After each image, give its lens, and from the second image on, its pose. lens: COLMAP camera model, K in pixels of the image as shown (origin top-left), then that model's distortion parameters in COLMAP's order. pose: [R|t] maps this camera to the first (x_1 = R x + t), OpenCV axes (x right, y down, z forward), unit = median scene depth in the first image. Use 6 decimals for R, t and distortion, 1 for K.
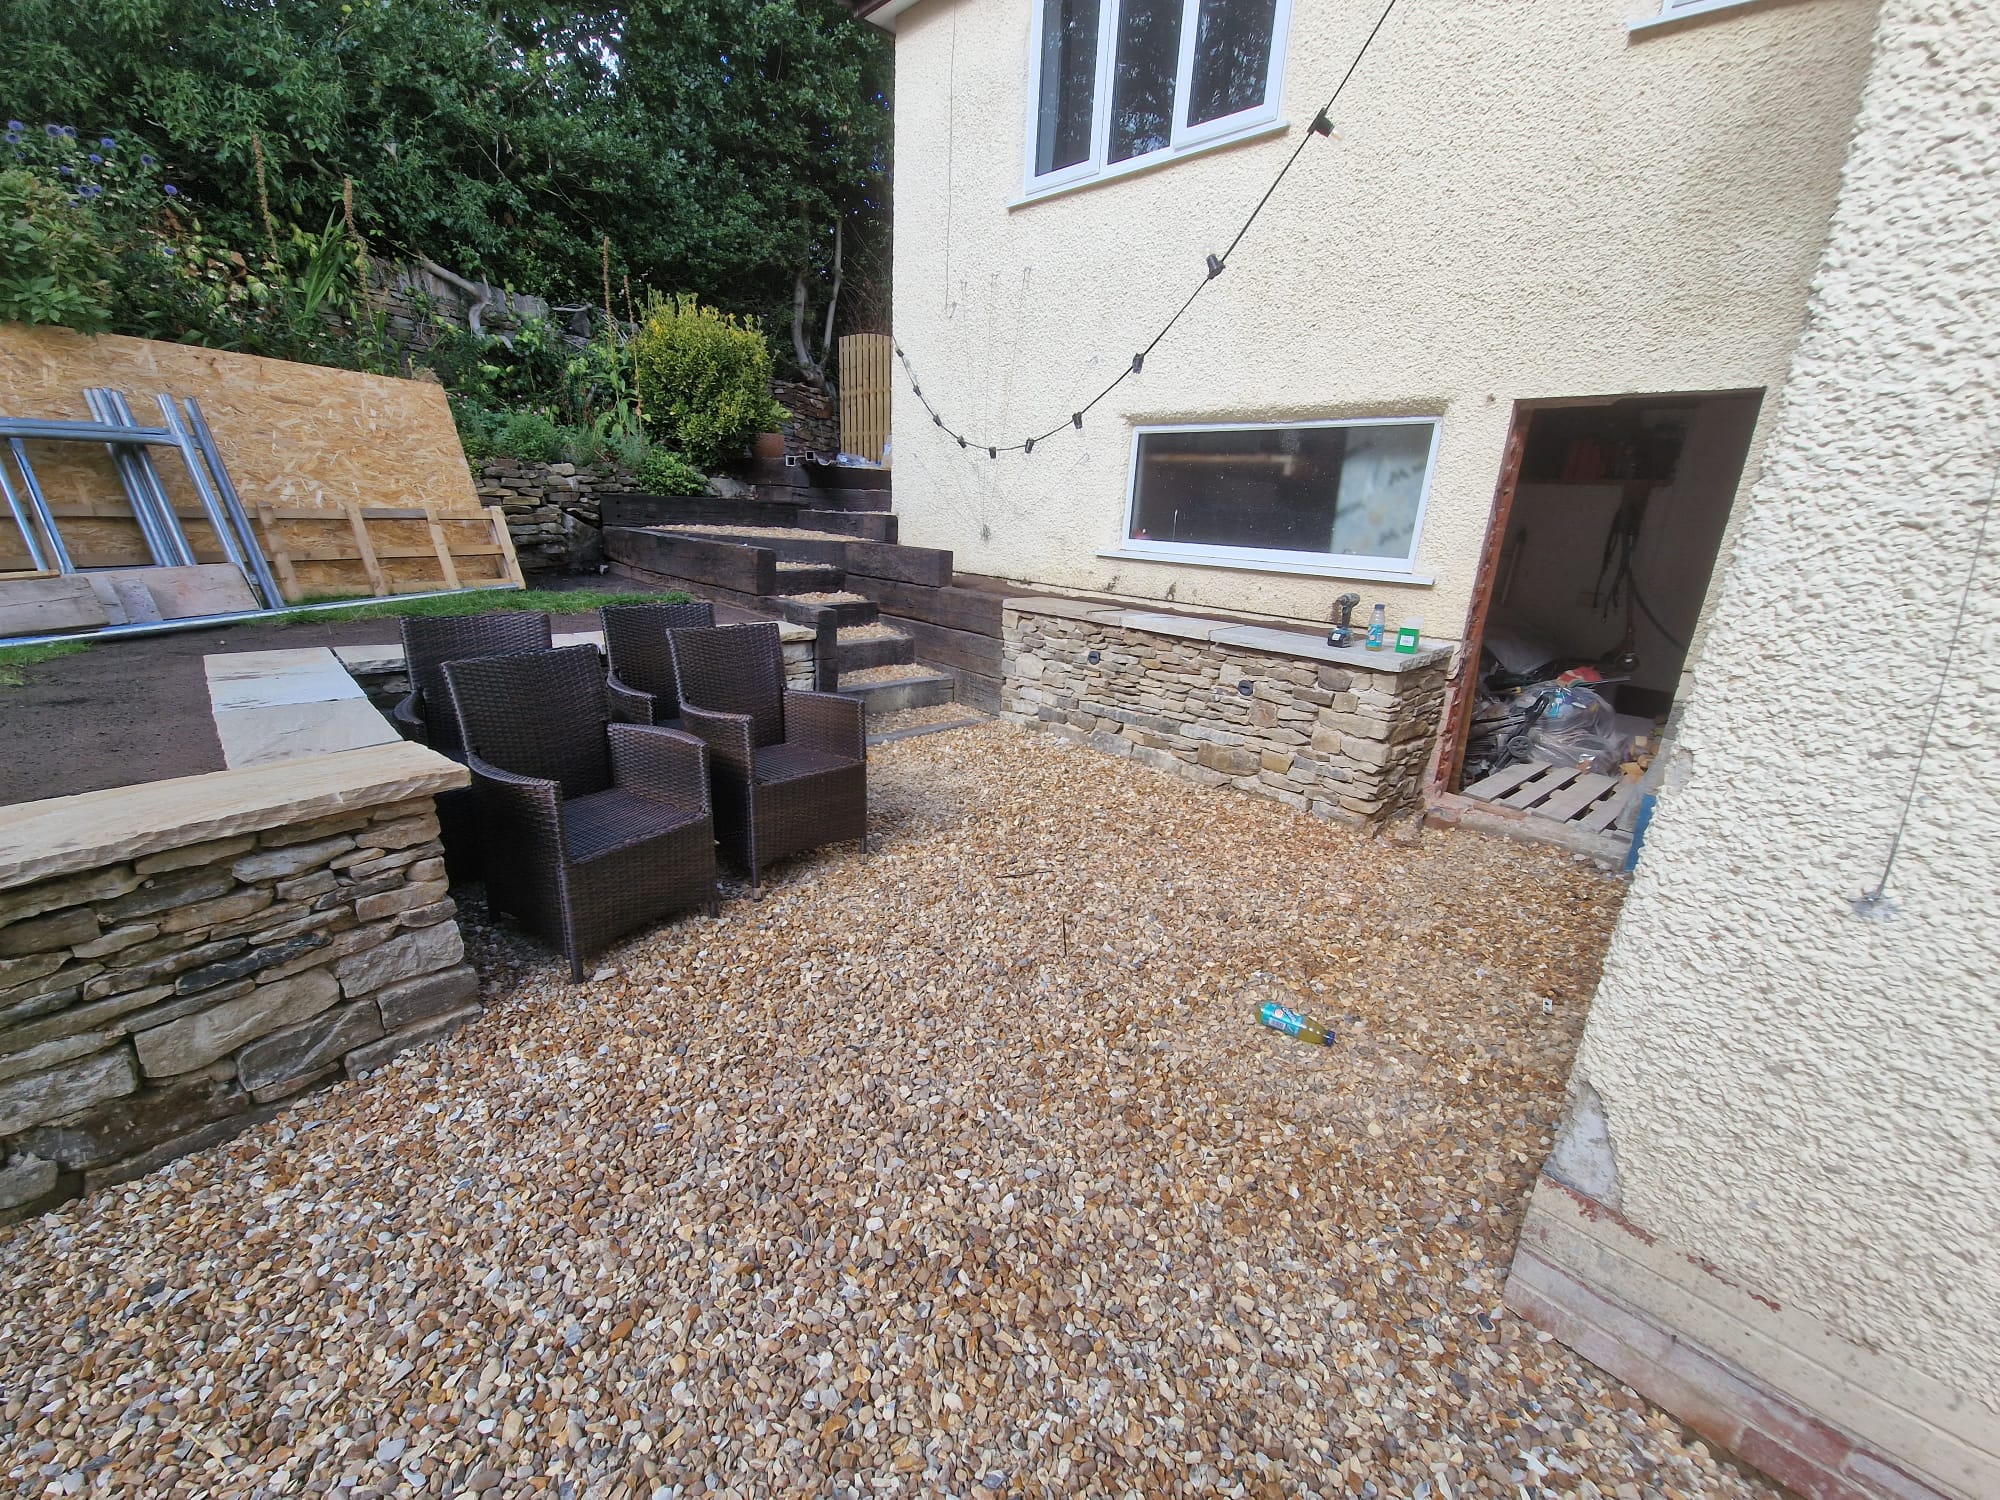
lens RADIAL K [[817.9, 0, 1000.0], [0, 817.9, 750.0], [0, 0, 1]] dist [-0.000236, -0.004706]
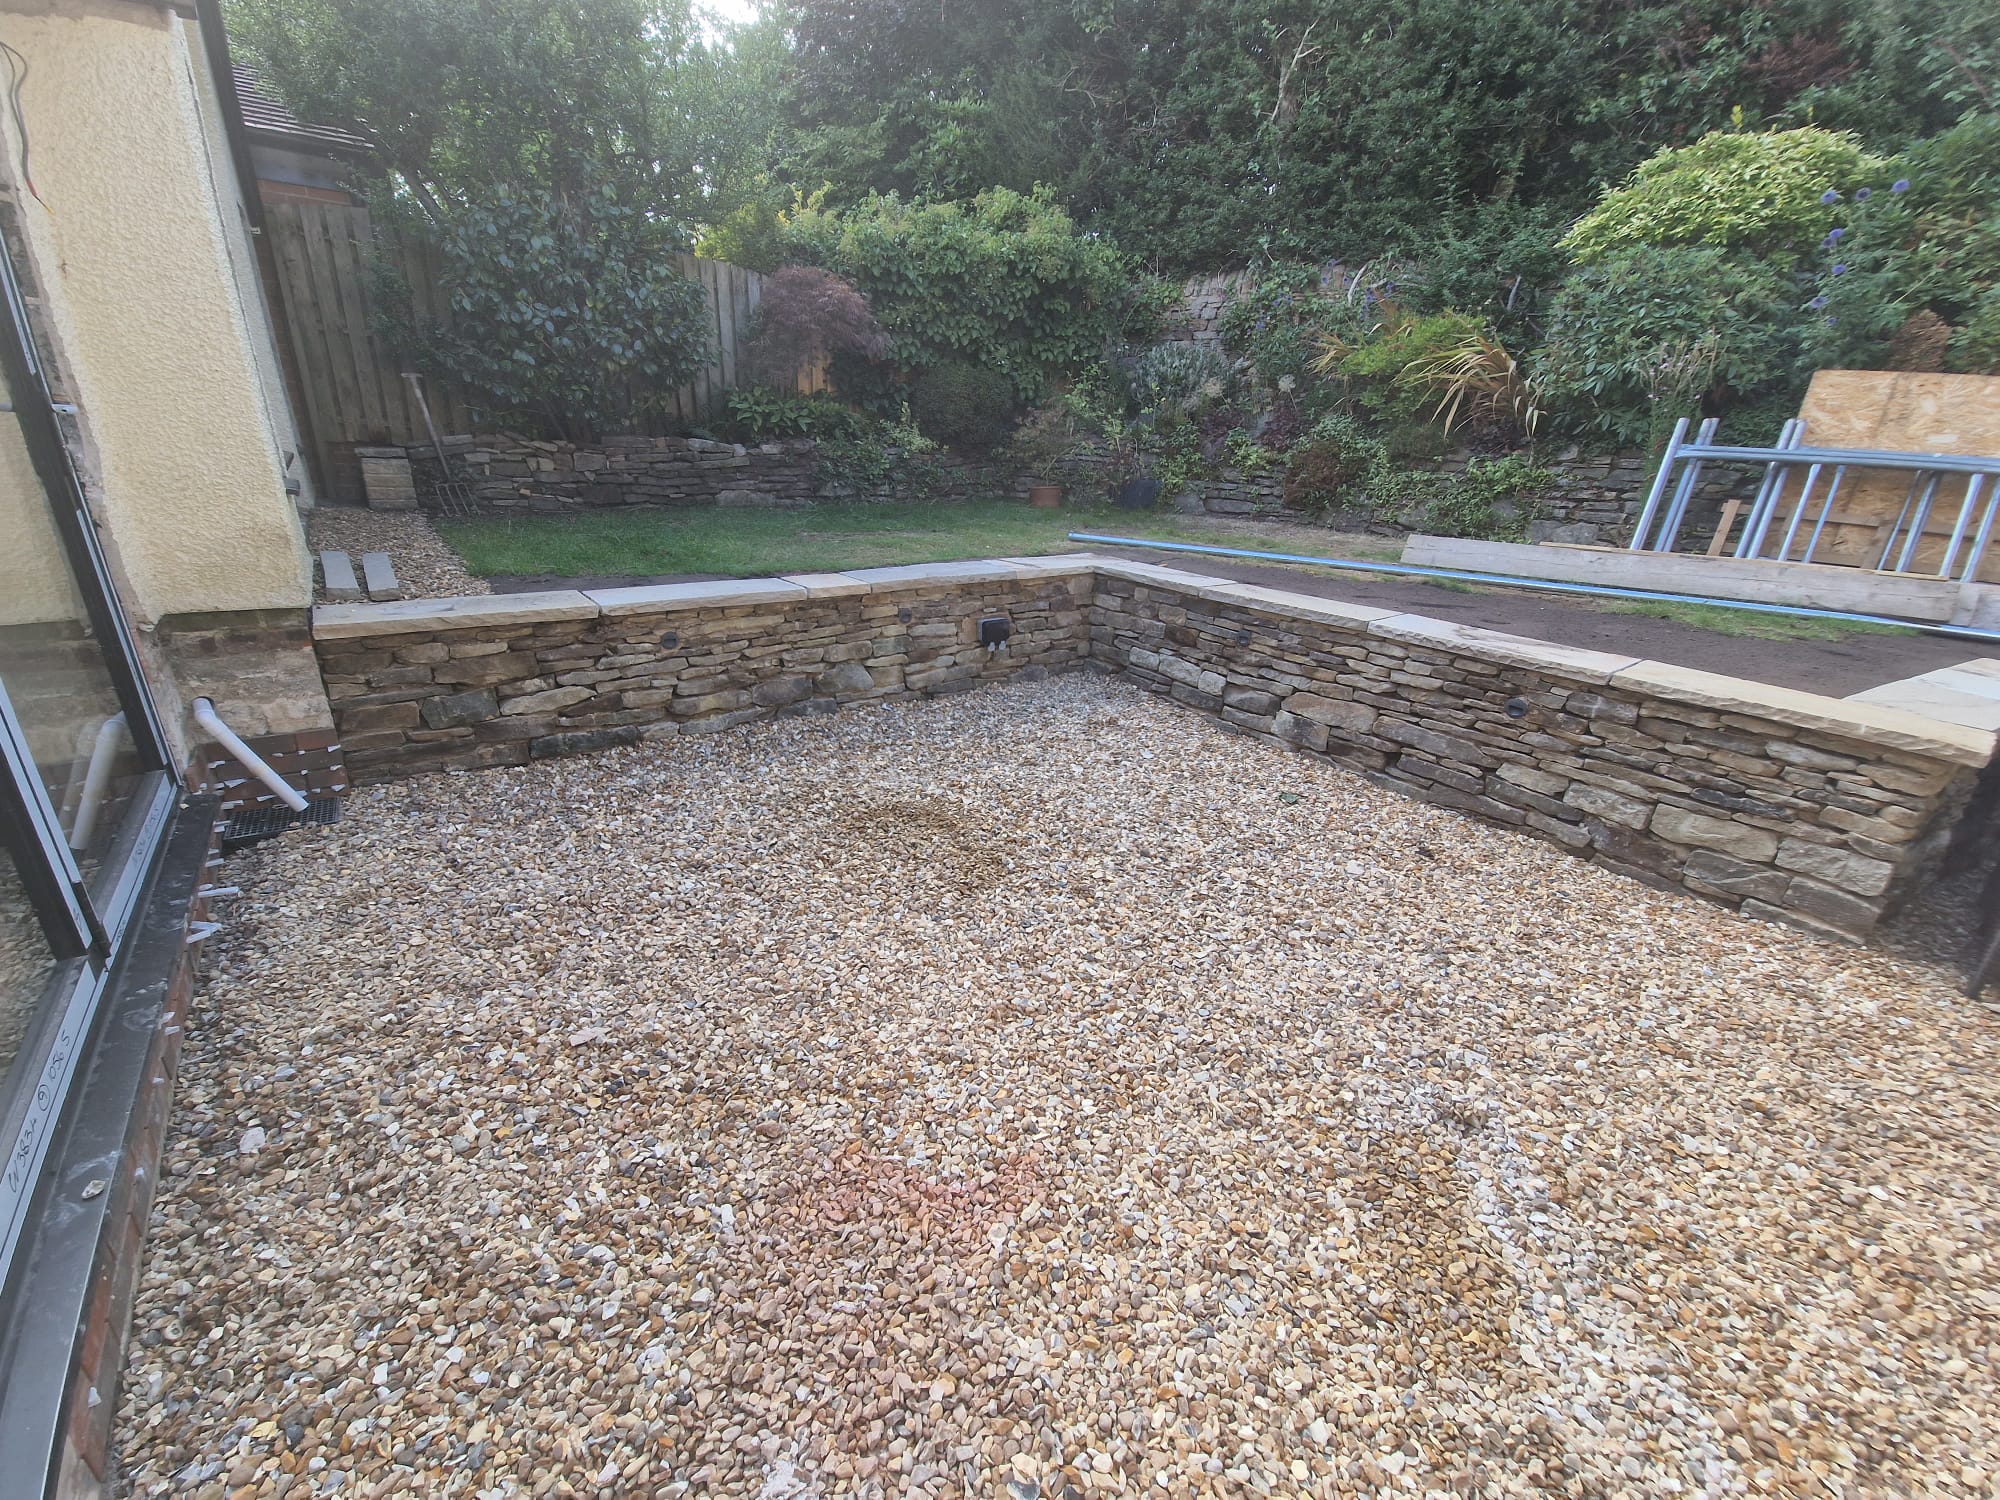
lens RADIAL K [[817.9, 0, 1000.0], [0, 817.9, 750.0], [0, 0, 1]] dist [-0.000236, -0.004706]
pose [[-0.256733, 0.294295, -0.920586, 0.804747], [-0.337113, 0.865422, 0.370674, 0.073678], [0.905783, 0.405506, -0.122972, -0.104213]]
